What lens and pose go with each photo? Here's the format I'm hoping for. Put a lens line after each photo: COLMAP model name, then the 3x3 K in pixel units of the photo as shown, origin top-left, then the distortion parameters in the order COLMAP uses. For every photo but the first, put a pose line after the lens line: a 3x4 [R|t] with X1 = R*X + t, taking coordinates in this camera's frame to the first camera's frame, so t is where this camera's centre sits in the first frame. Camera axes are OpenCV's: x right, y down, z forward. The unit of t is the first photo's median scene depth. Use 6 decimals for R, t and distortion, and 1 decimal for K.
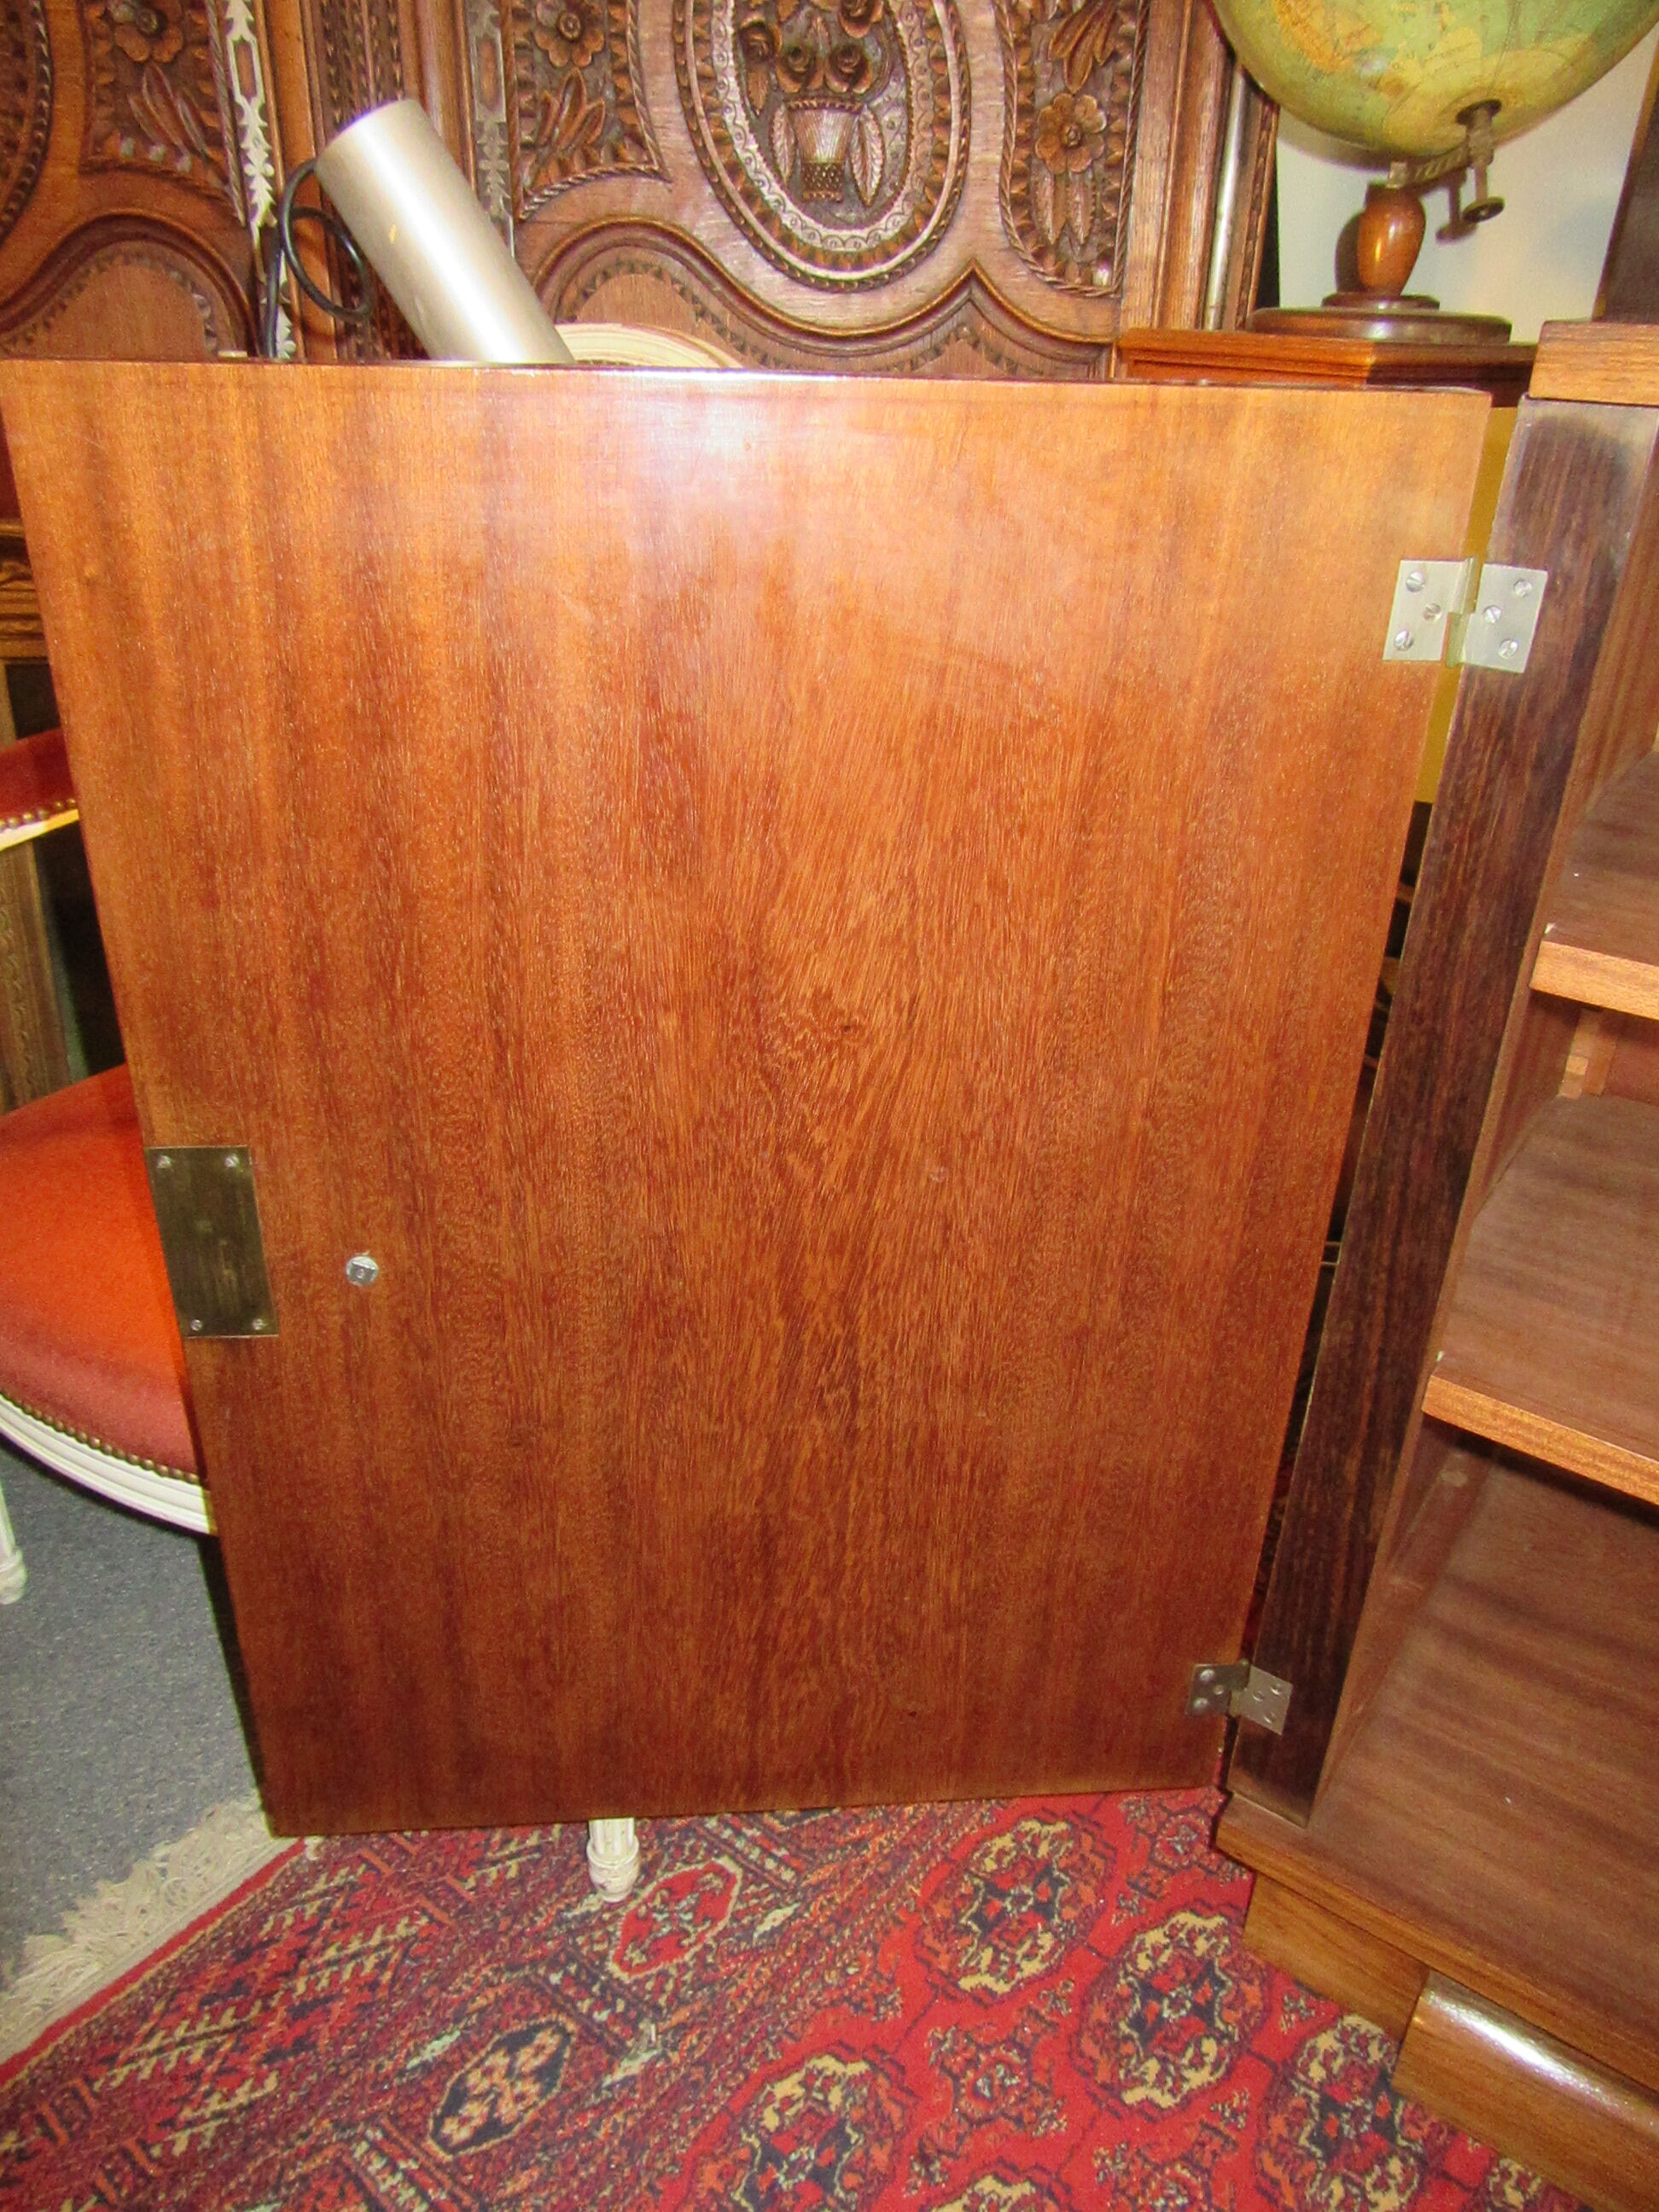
lens RADIAL K [[1619.2, 0, 806.6], [0, 1619.2, 1112.8], [0, 0, 1]] dist [-0.064990, 0.071749]
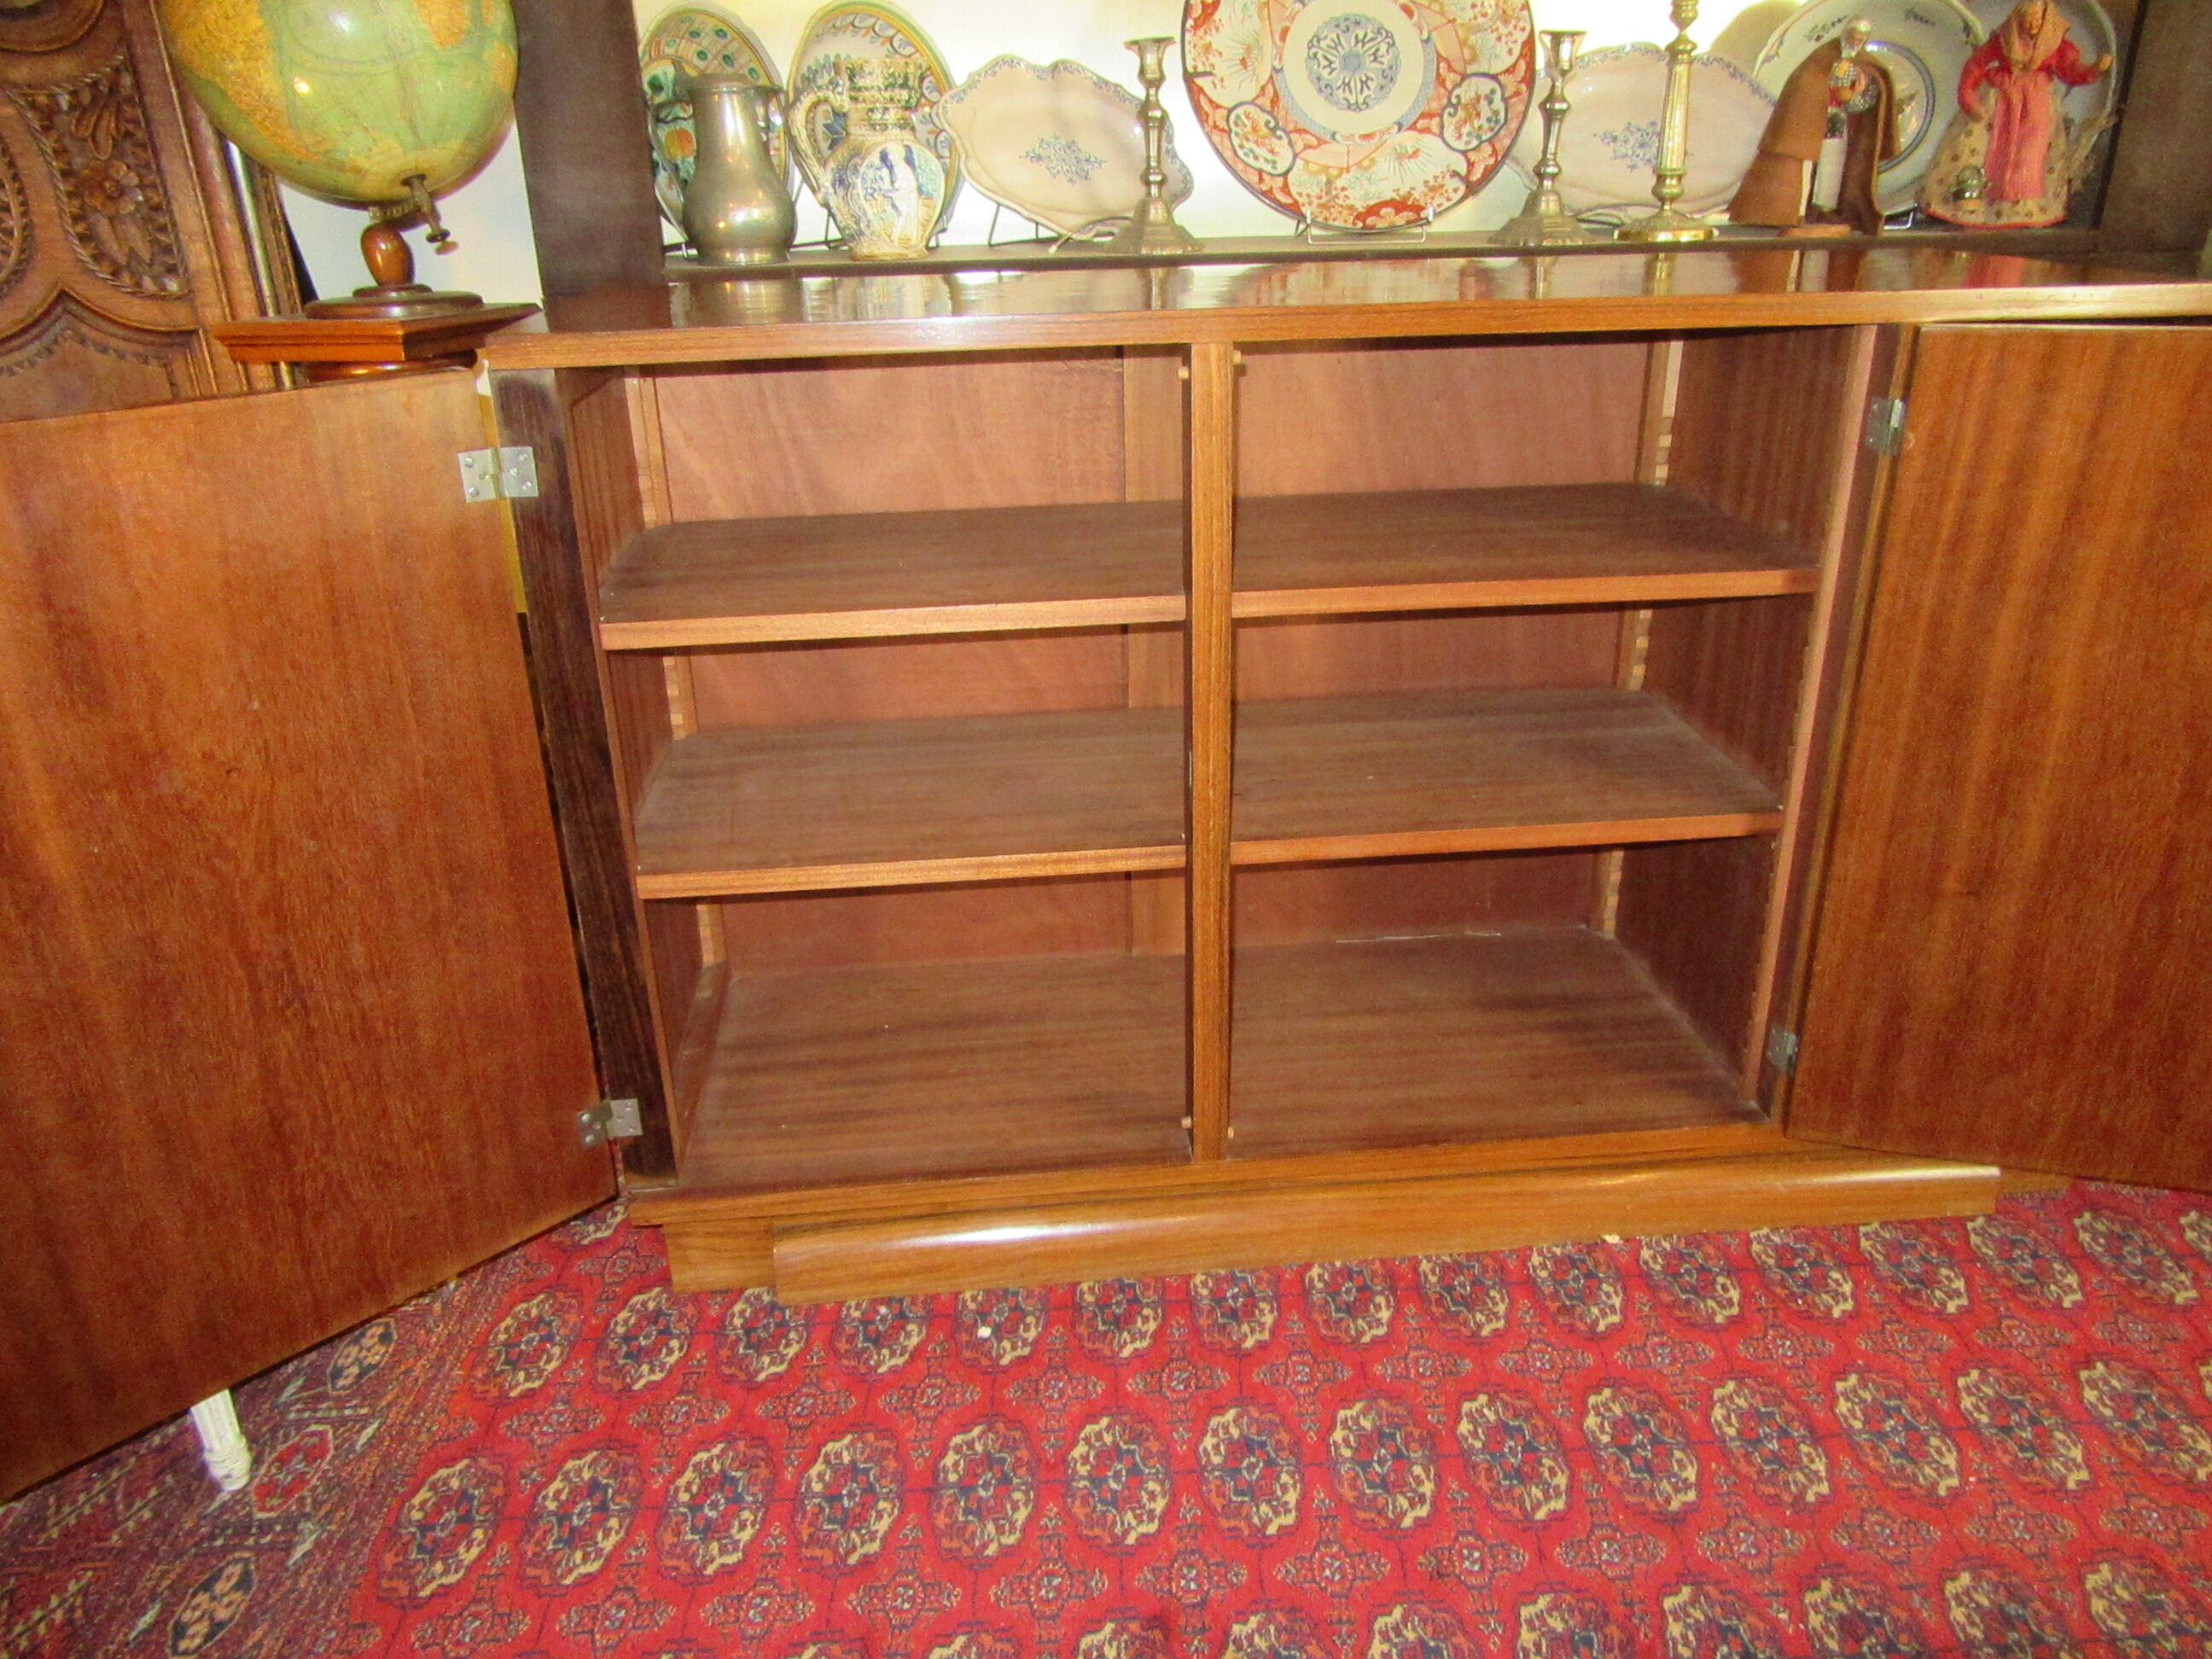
lens RADIAL K [[1653.1, 0, 1113.7], [0, 1653.1, 833.0], [0, 0, 1]] dist [0.006613, -0.021724]
pose [[0.755775, -0.294109, 0.585068, -0.245057], [0.347960, 0.937259, 0.021667, 0.233600], [-0.554733, 0.187205, 0.810695, -0.715859]]
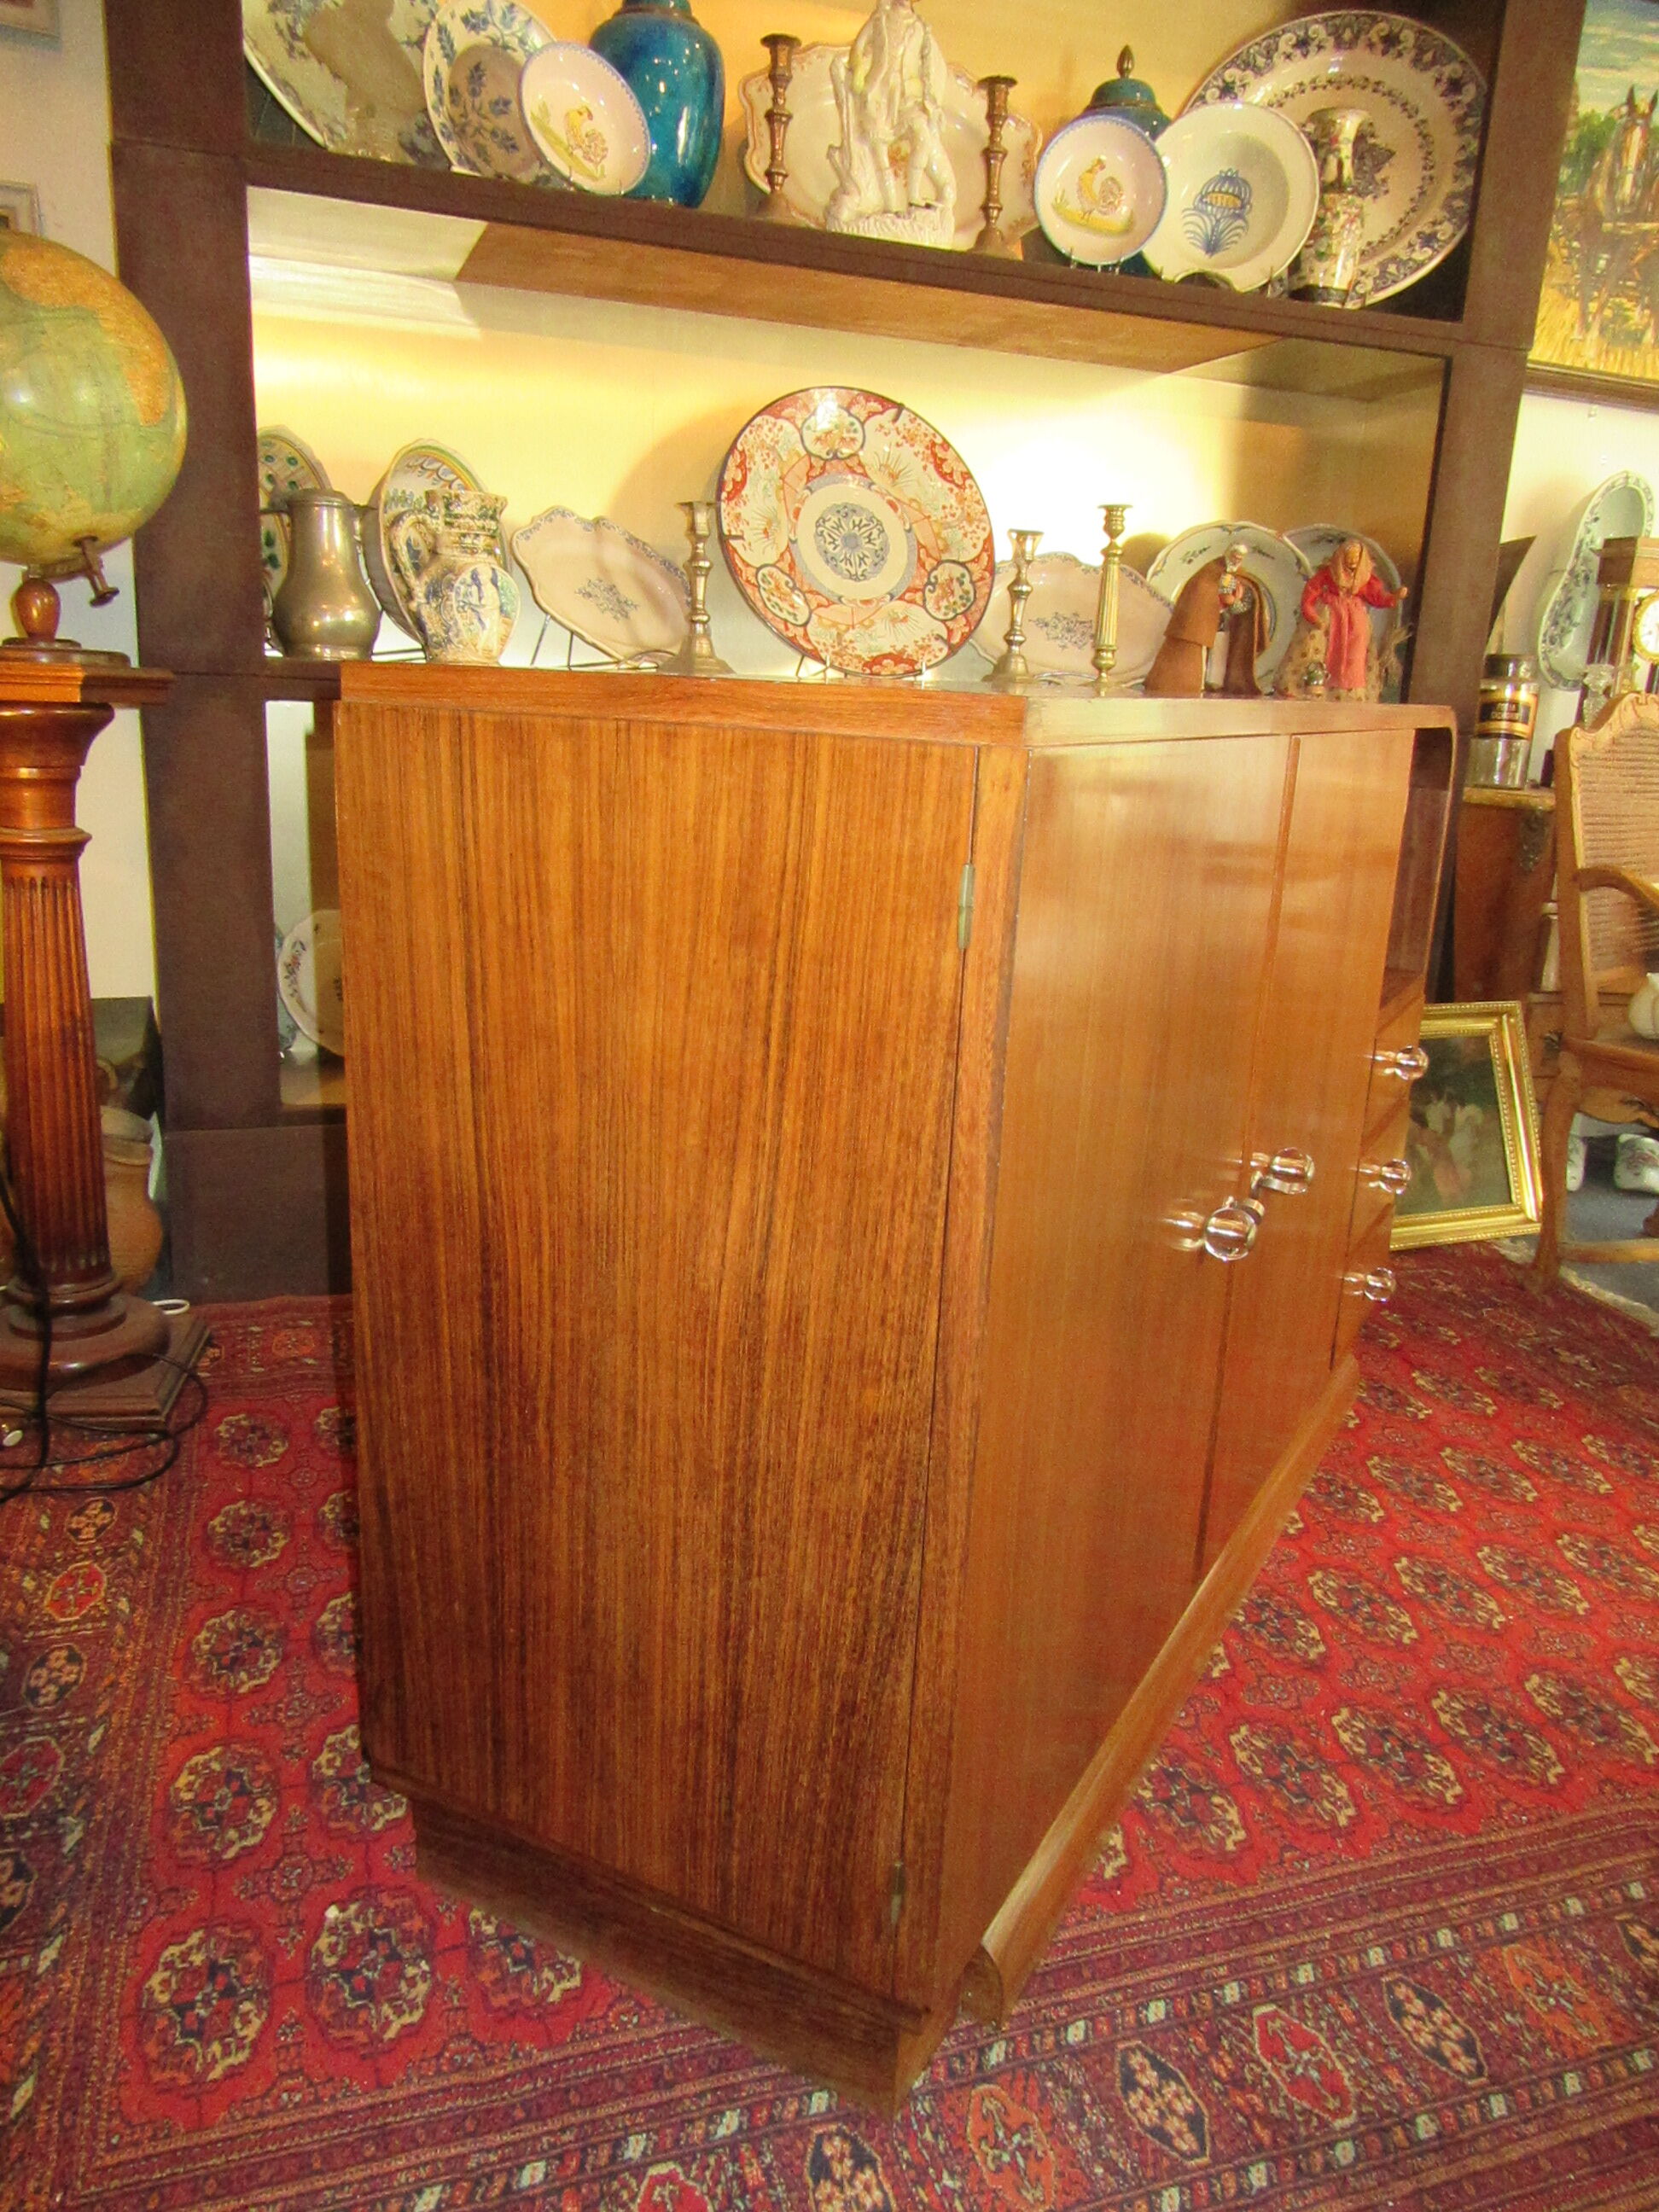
lens RADIAL K [[1653.1, 0, 829.5], [0, 1653.1, 1106.0], [0, 0, 1]] dist [0.006613, -0.021724]
pose [[0.543967, -0.204359, 0.813841, -0.801649], [0.370381, 0.928769, -0.014342, 0.291083], [-0.752939, 0.309233, 0.580911, -0.501036]]
